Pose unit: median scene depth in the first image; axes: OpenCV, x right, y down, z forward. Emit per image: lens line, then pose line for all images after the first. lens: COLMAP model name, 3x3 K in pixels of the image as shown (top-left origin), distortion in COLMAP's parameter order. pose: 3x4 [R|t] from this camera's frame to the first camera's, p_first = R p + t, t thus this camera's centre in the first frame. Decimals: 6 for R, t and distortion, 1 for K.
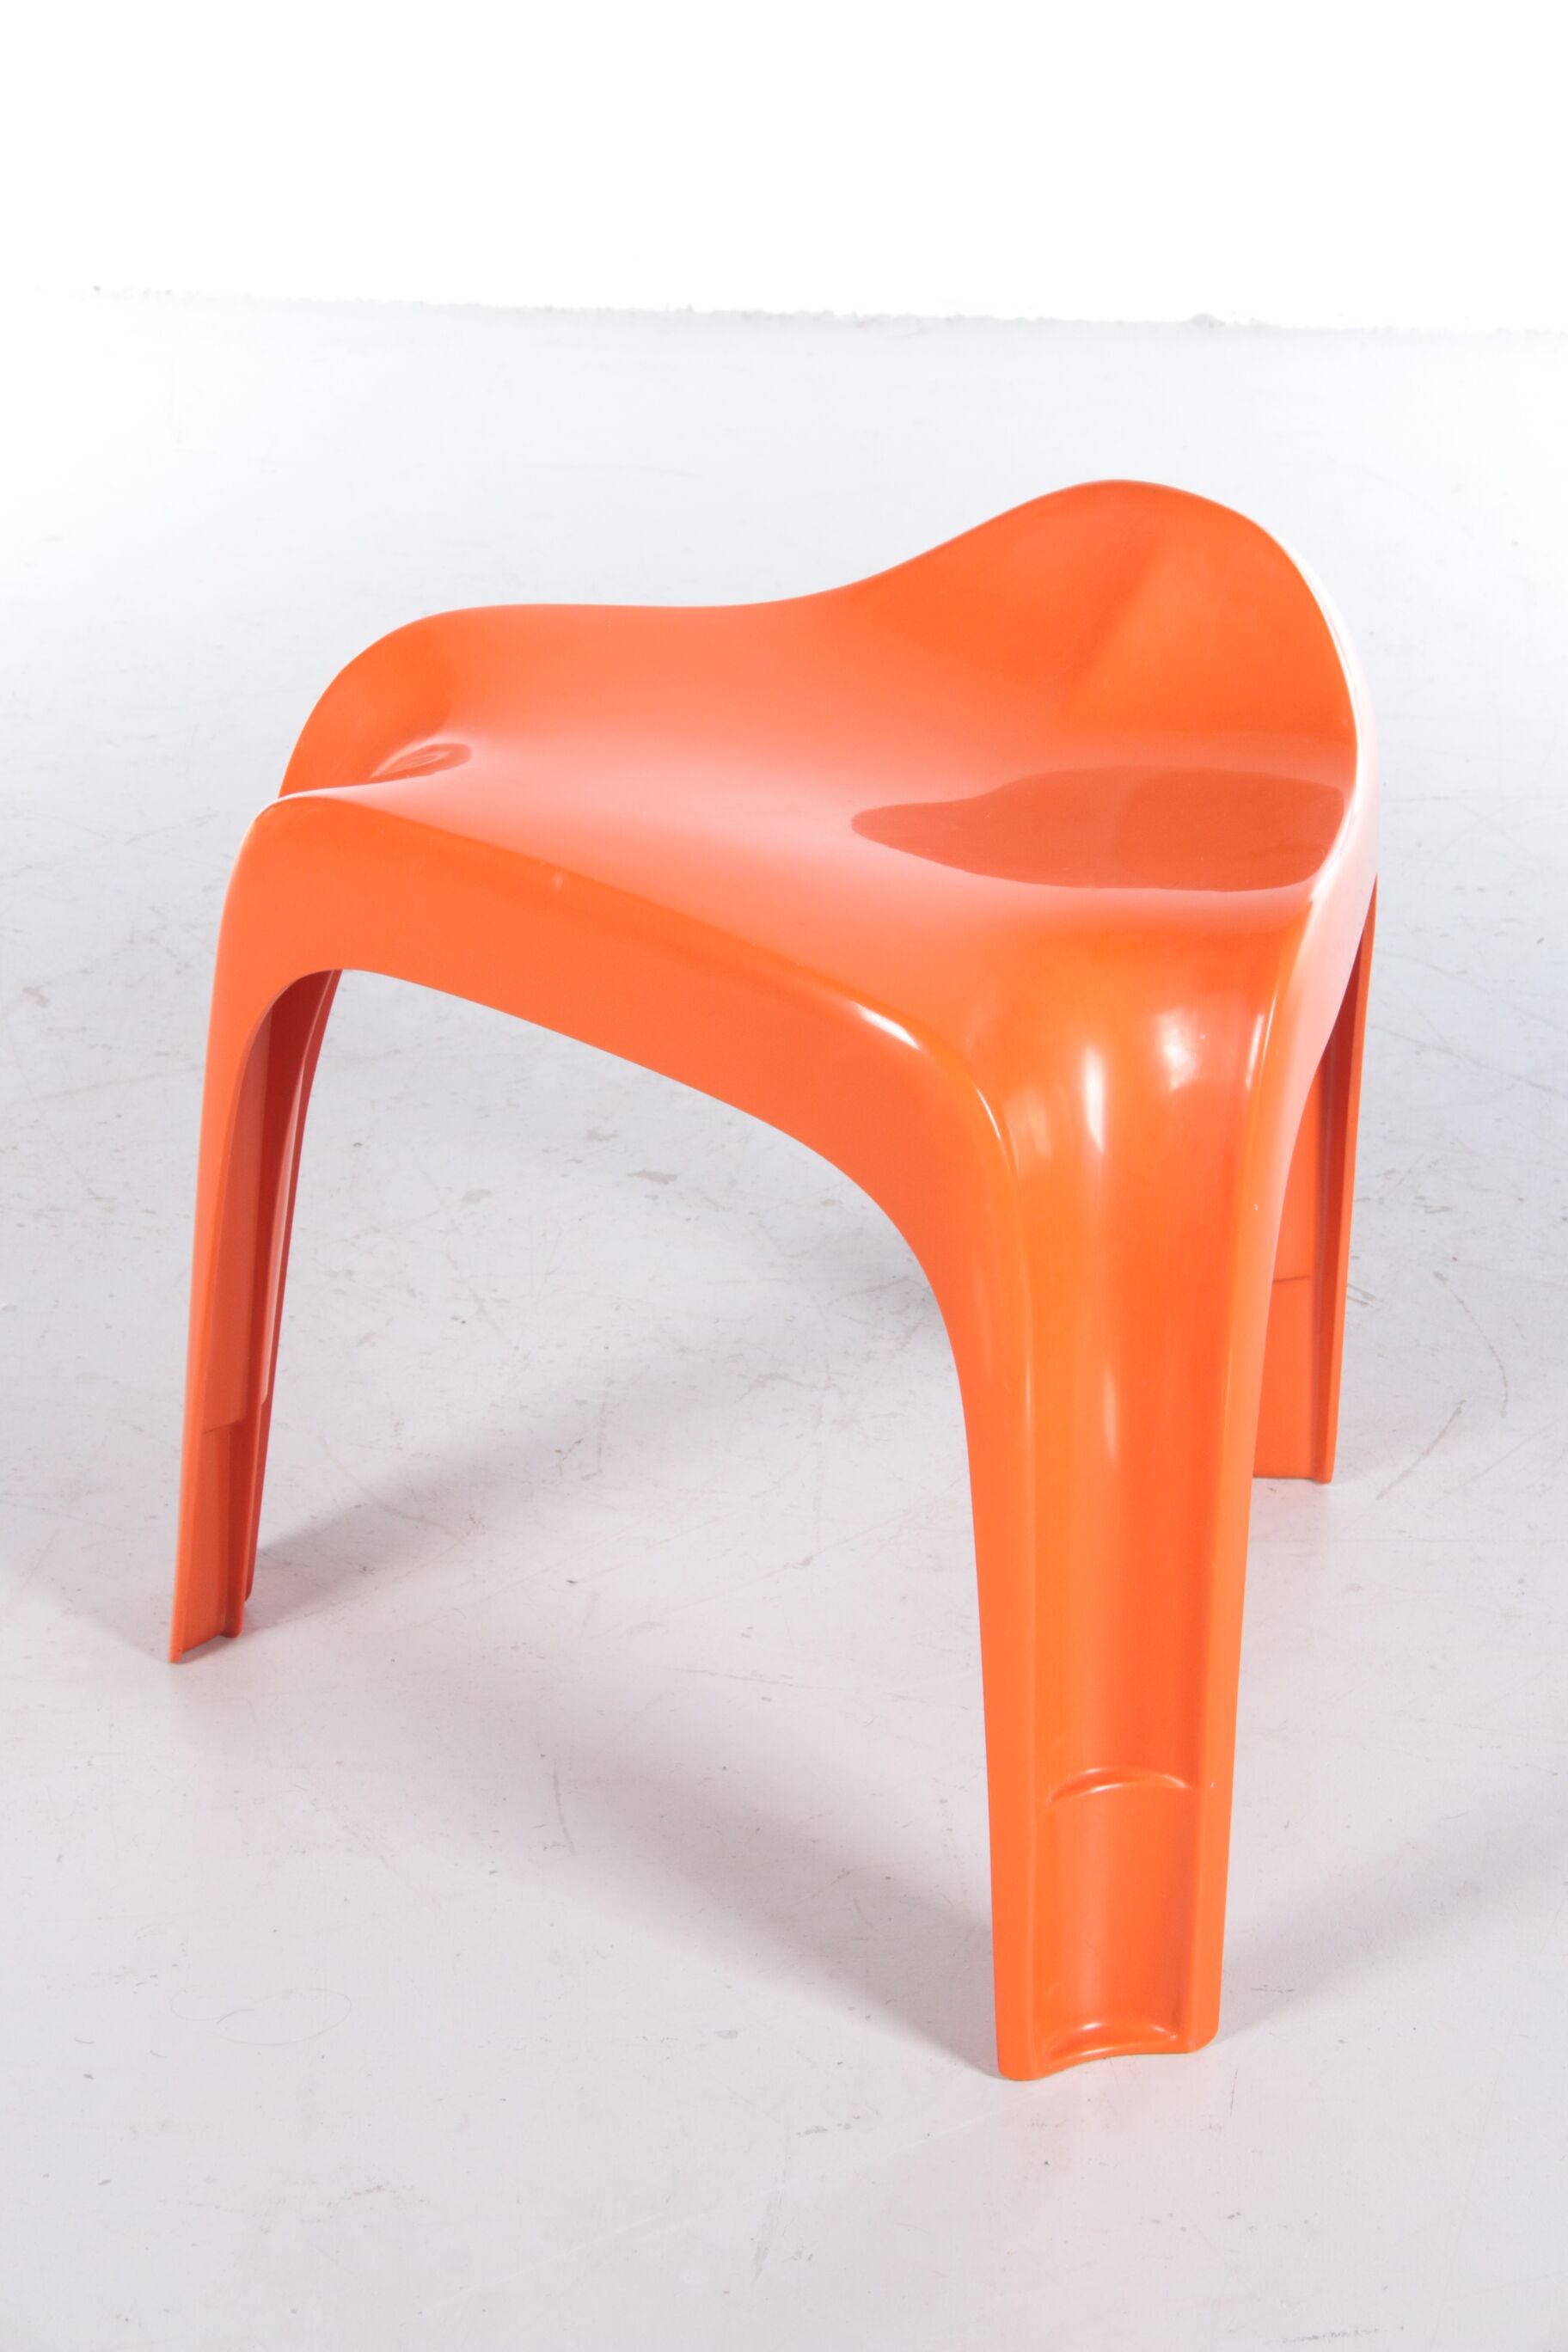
lens RADIAL K [[5641.6, 0, 784.0], [0, 5641.6, 1176.0], [0, 0, 1]] dist [0.094787, 0.296893]
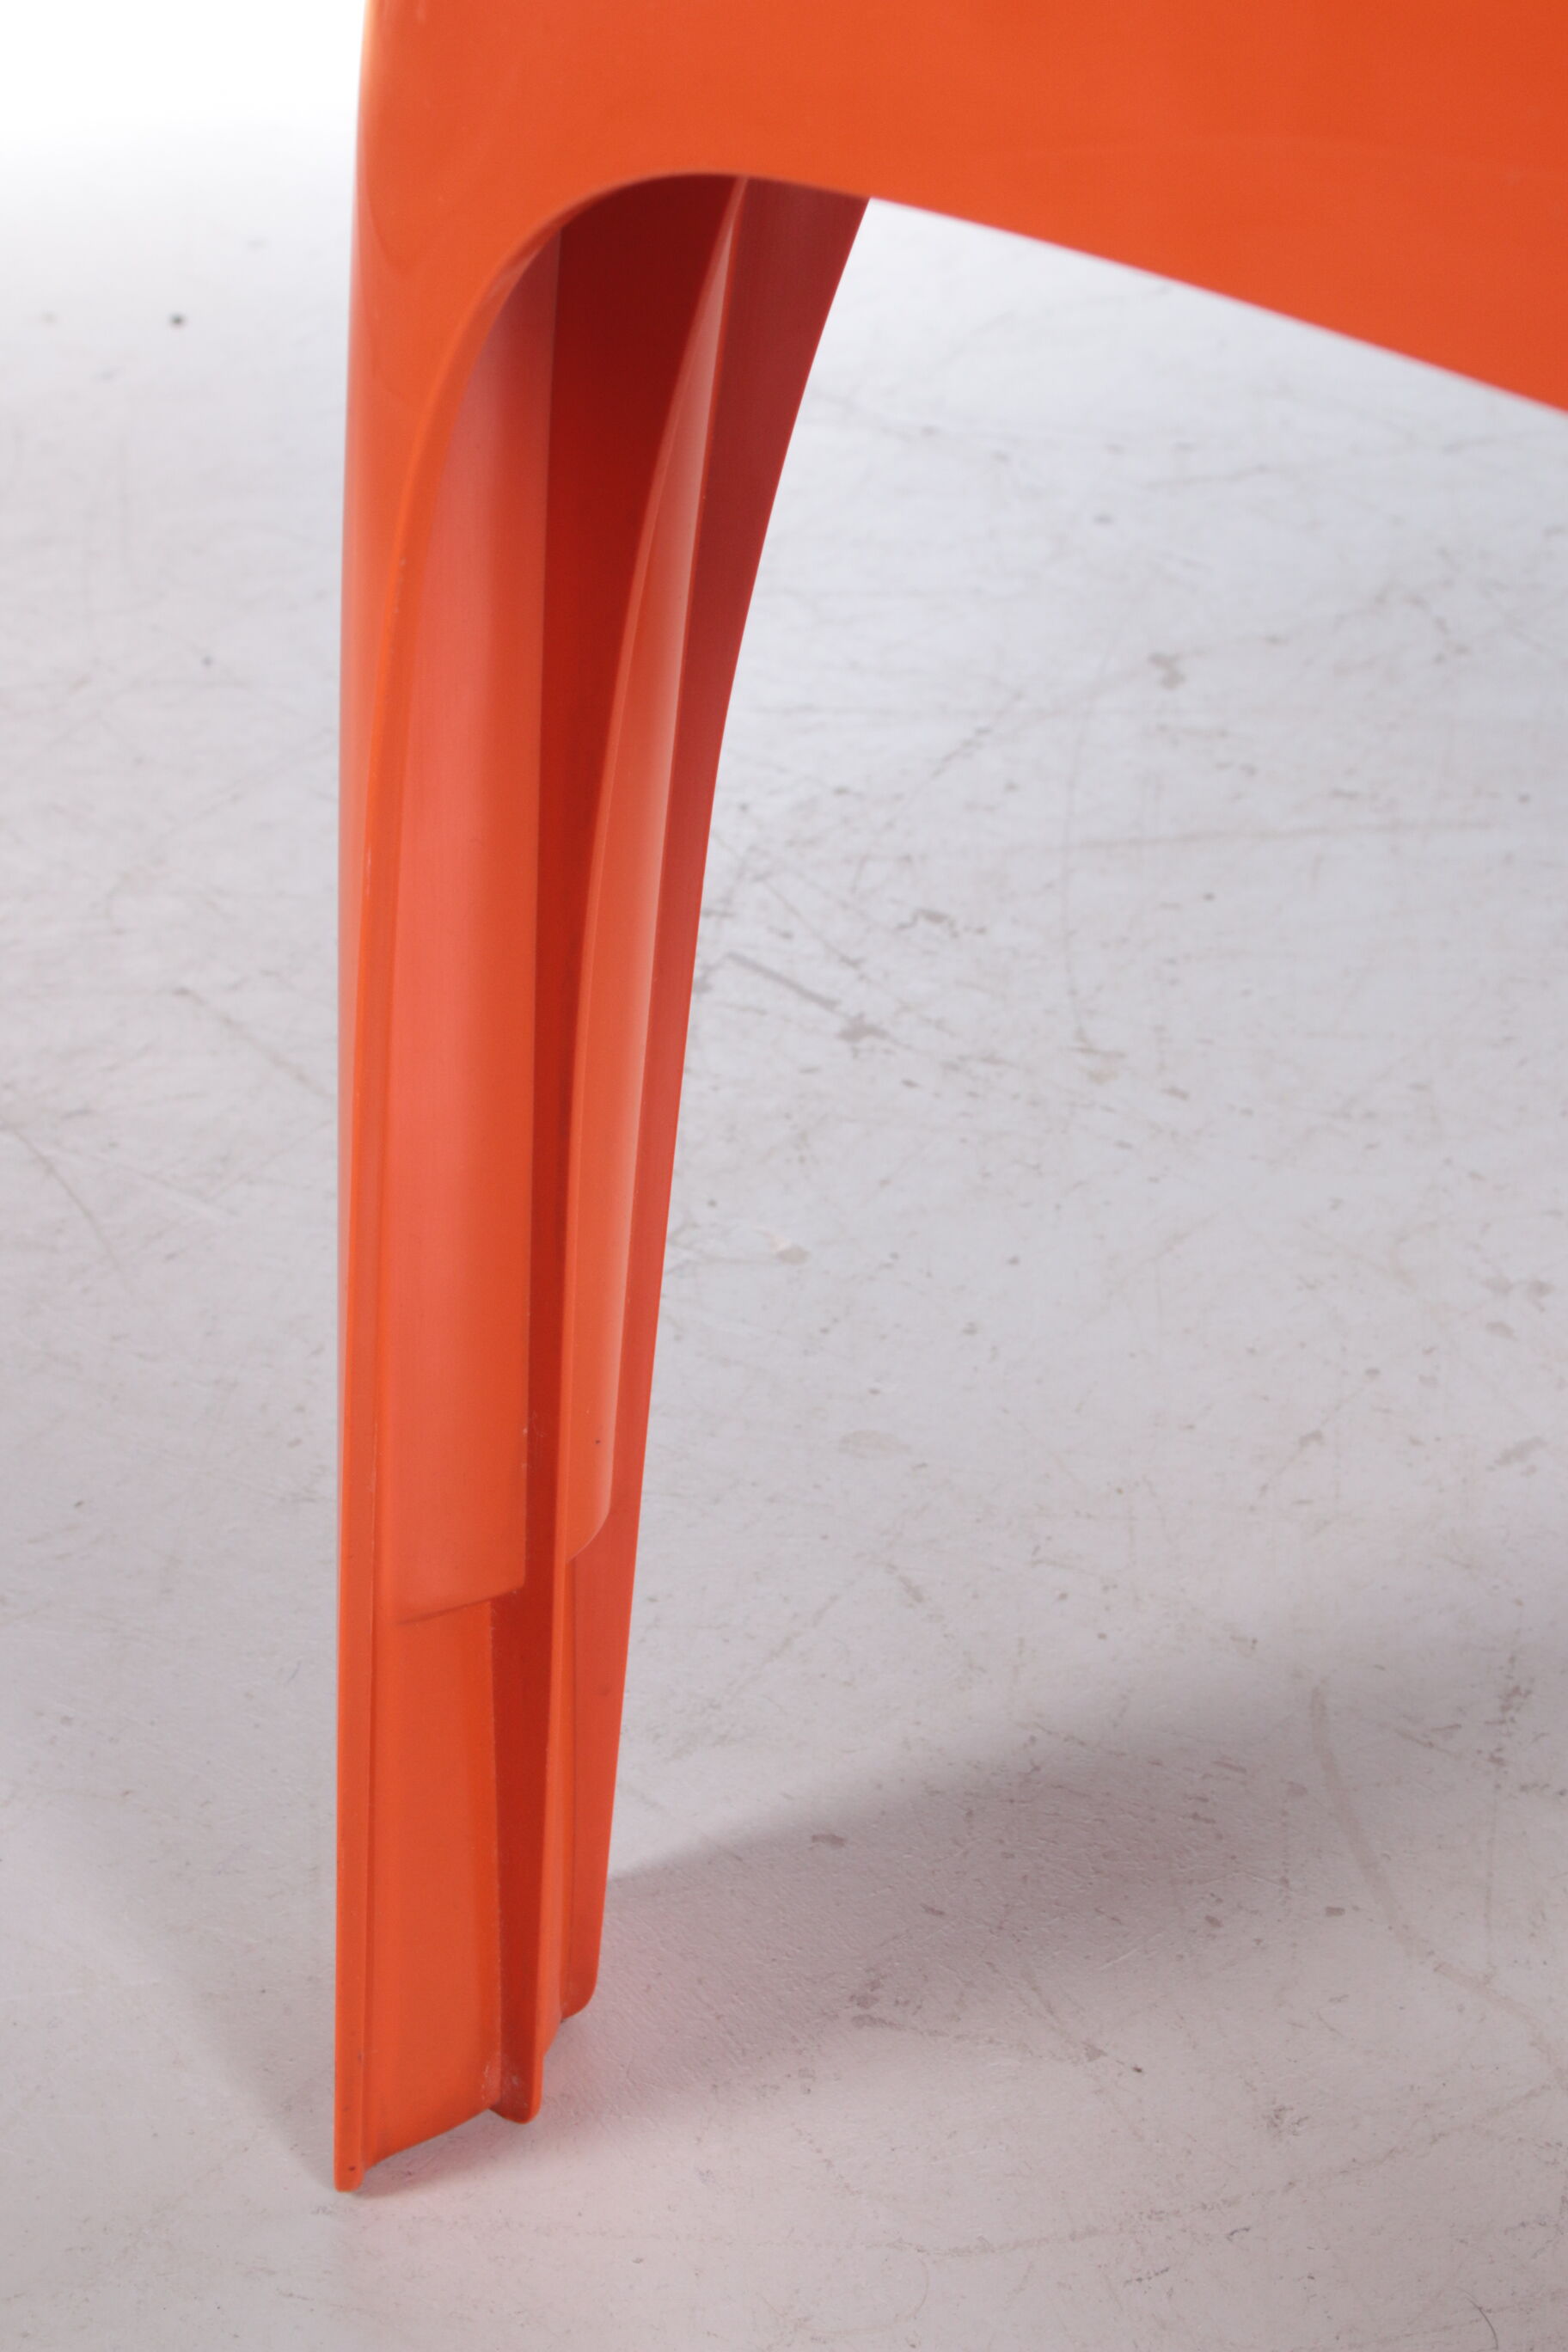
lens RADIAL K [[4561.1, 0, 784.0], [0, 4561.1, 1176.0], [0, 0, 1]] dist [0.028558, 0.068549]
pose [[0.925895, 0.145671, -0.348565, -0.006825], [-0.133674, 0.989305, 0.058367, -0.004588], [0.353340, -0.007447, 0.935465, 0.597462]]
